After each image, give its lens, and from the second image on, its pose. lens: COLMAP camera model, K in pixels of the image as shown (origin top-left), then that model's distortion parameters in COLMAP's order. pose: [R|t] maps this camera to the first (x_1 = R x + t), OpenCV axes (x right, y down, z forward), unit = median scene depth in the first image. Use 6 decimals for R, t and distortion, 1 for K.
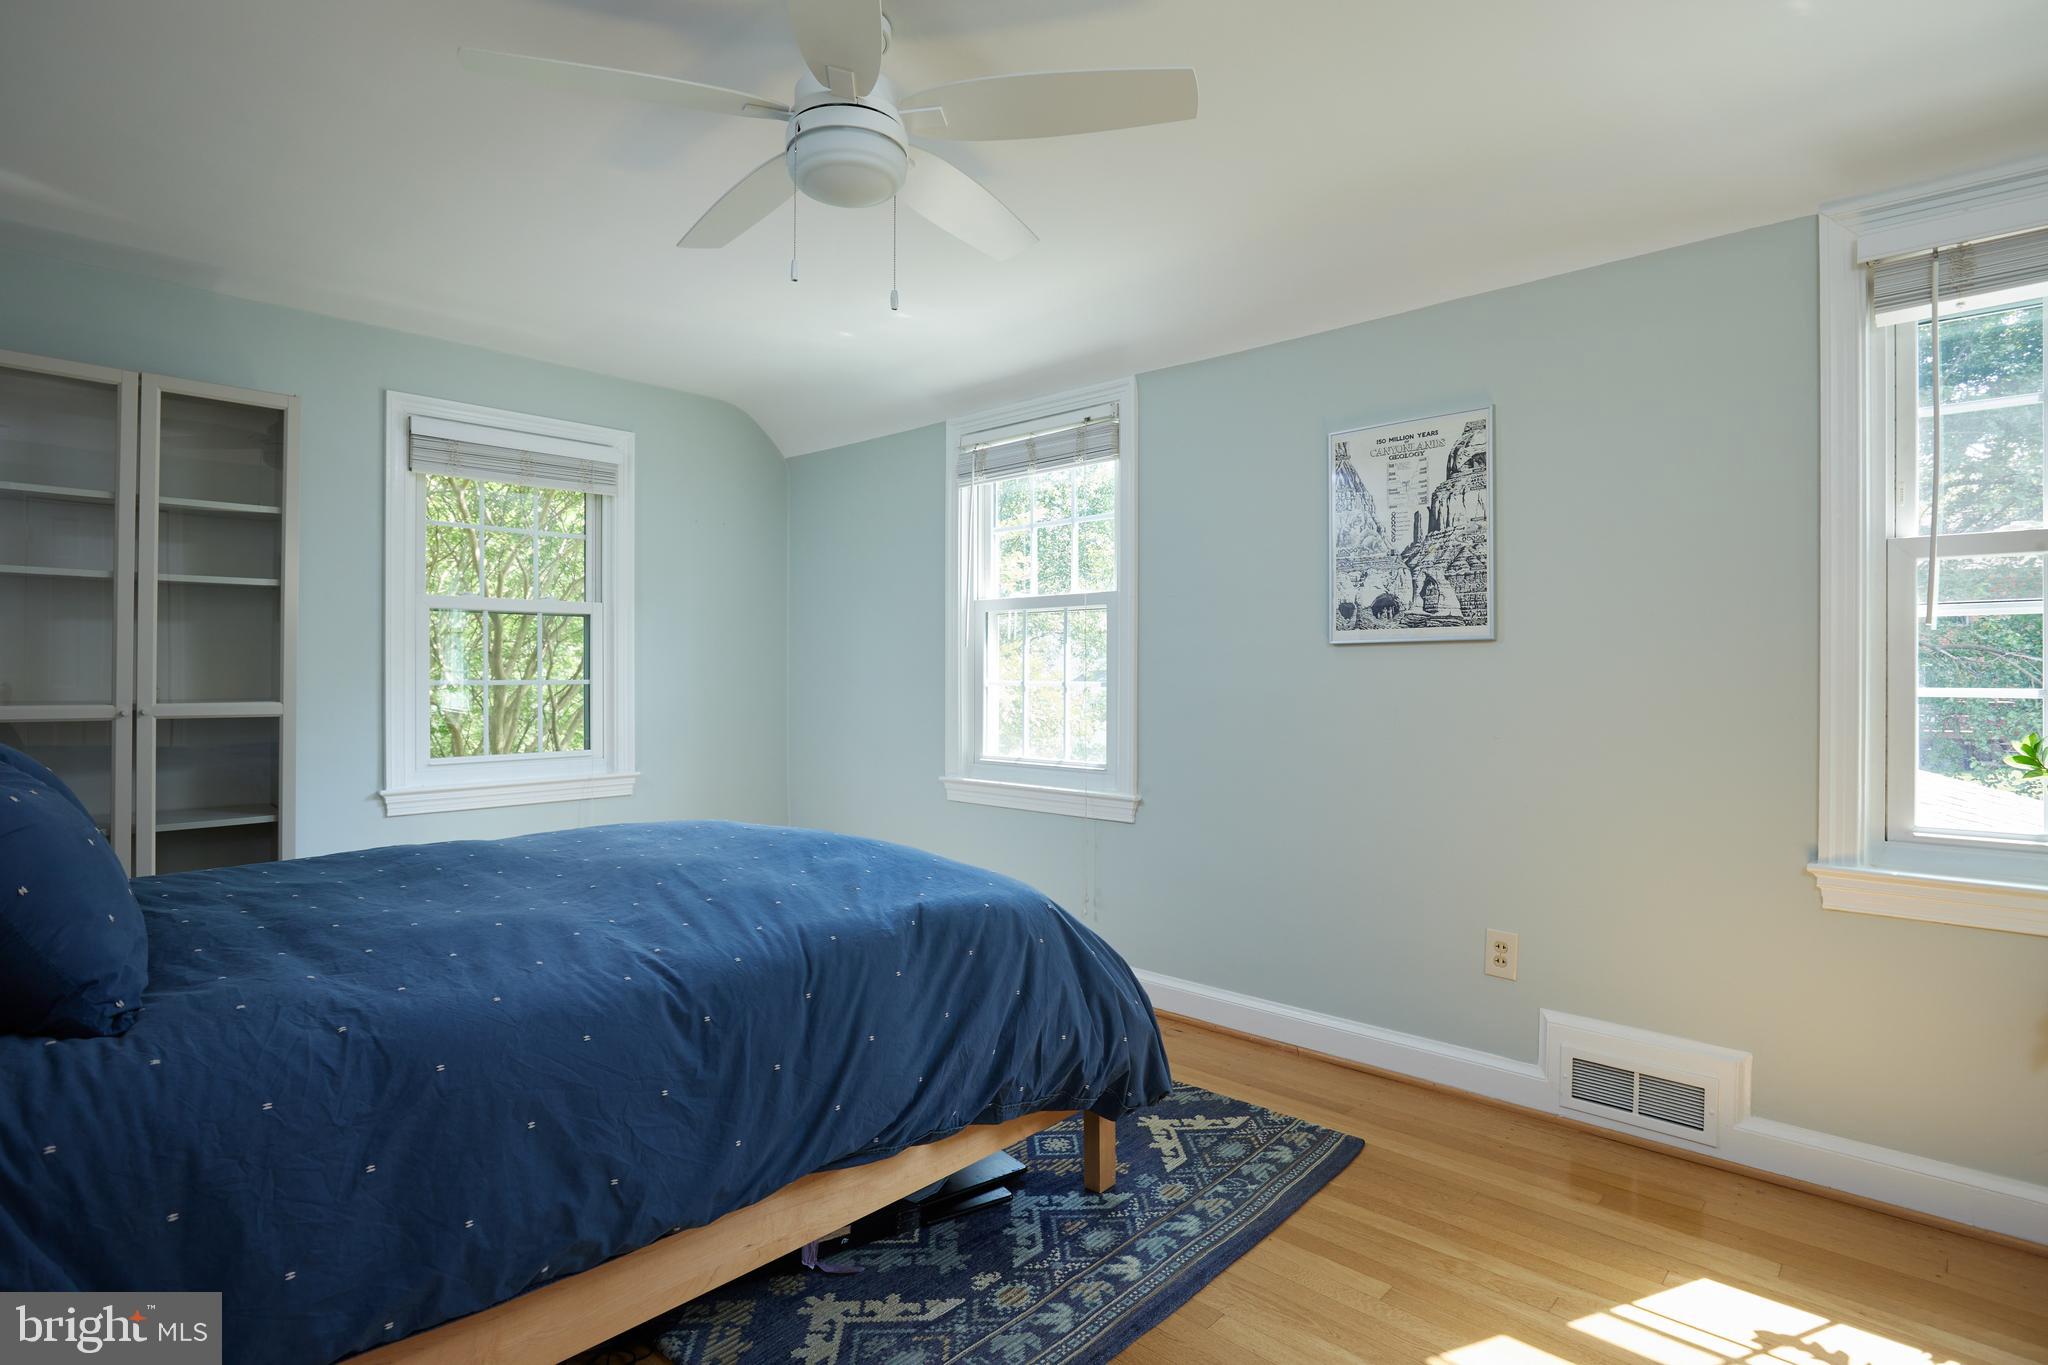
lens RADIAL K [[1004.5, 0, 1036.5], [0, 1004.5, 694.2], [0, 0, 1]] dist [-0.035622, -0.000747]
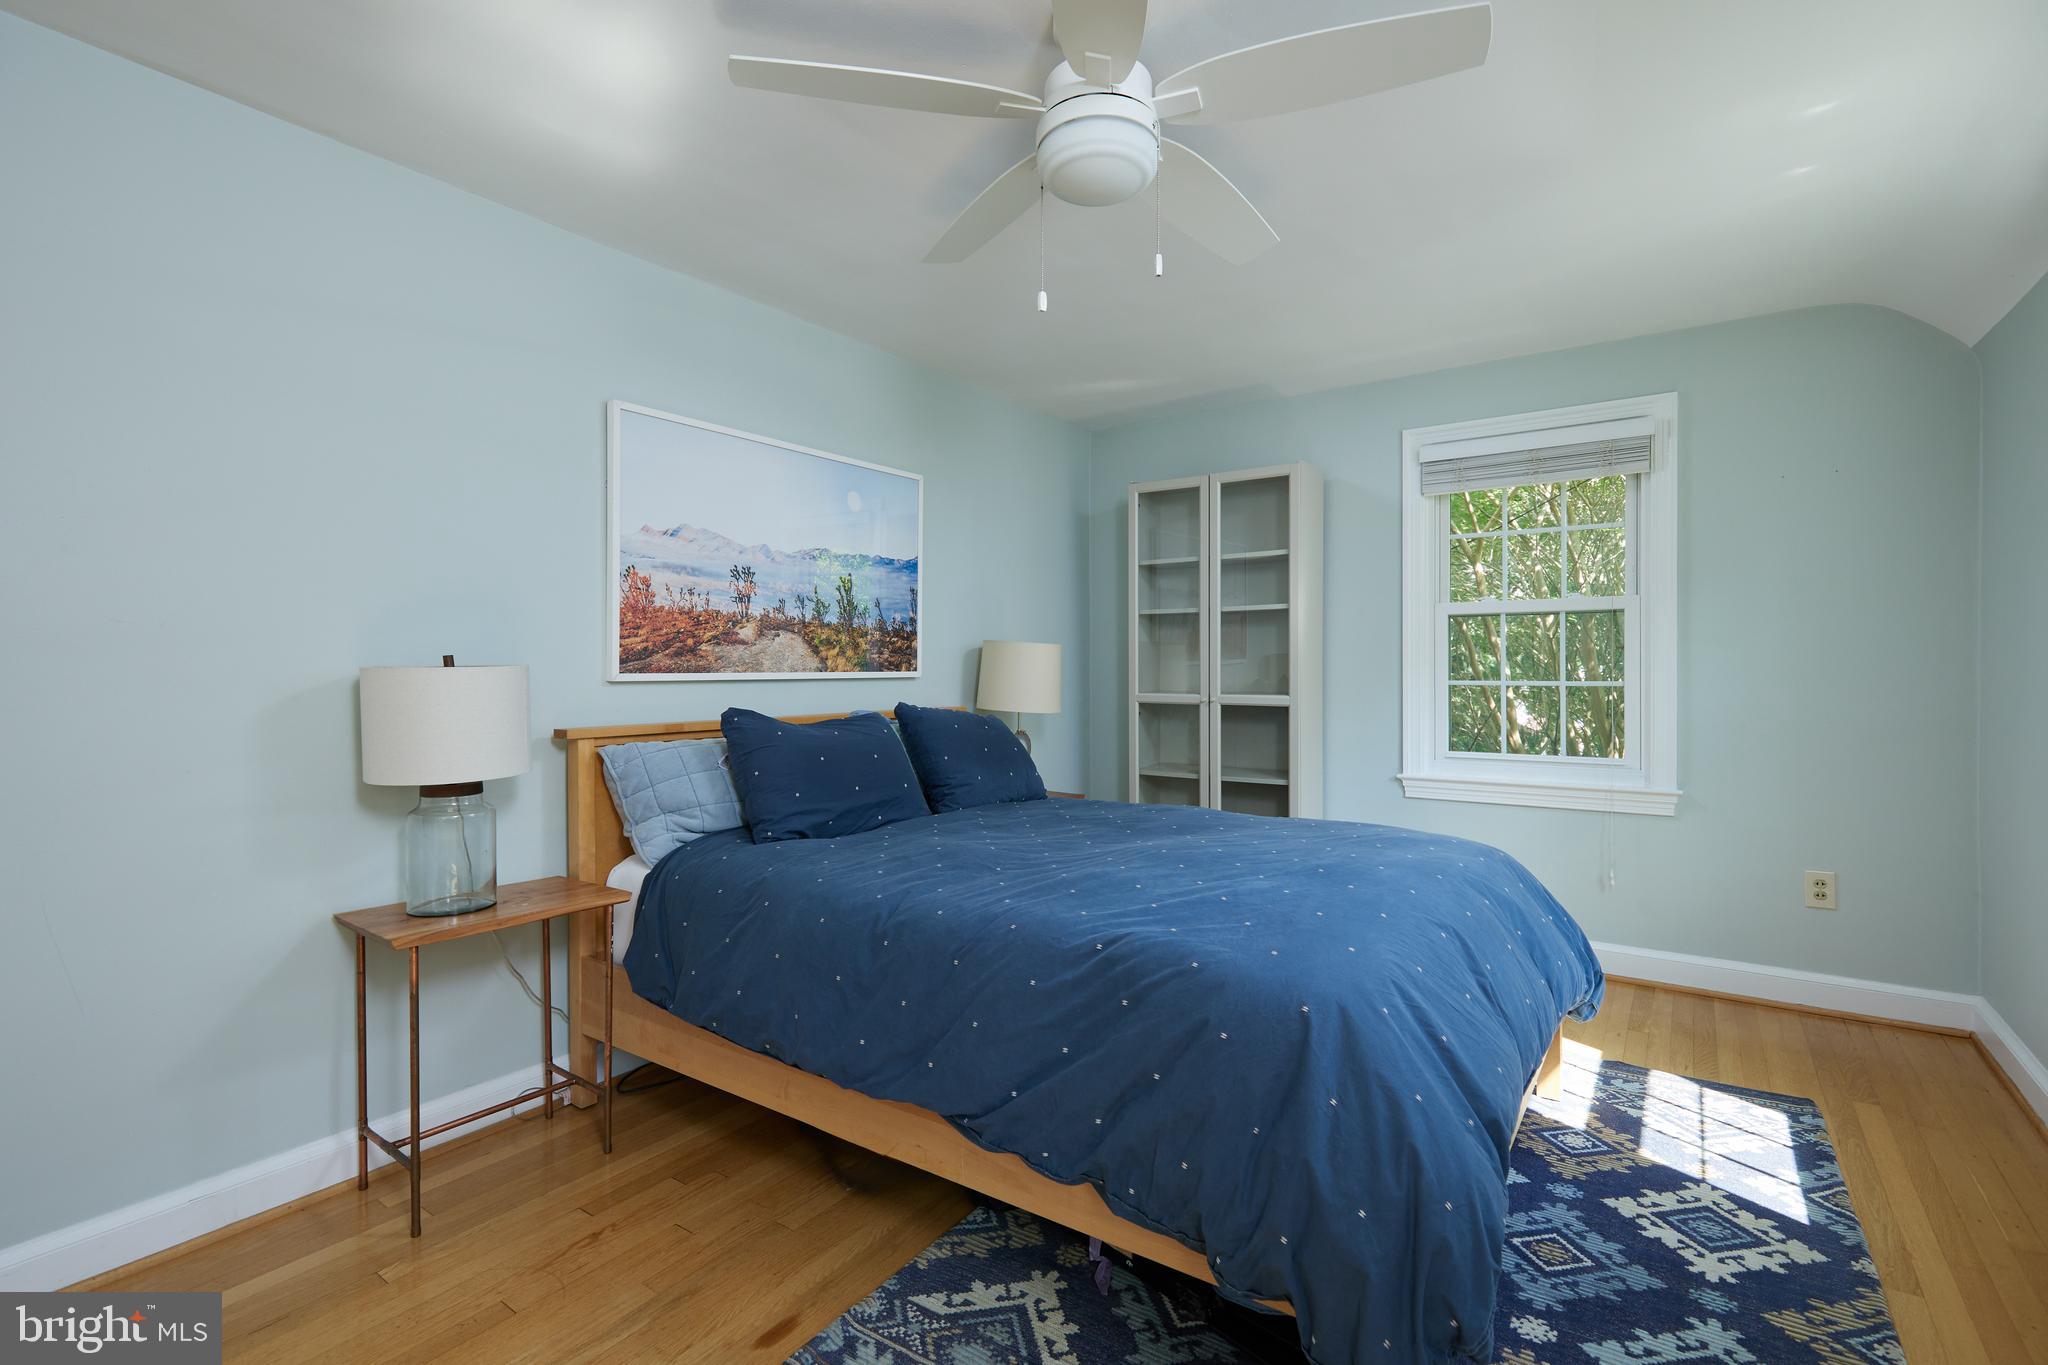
lens RADIAL K [[946.4, 0, 1039.6], [0, 946.4, 669.3], [0, 0, 1]] dist [-0.001425, 0.000997]
pose [[0.129582, -0.006530, -0.991547, 0.509590], [-0.017188, 0.999813, -0.008831, -0.012023], [0.991420, 0.018187, 0.129445, 0.562014]]
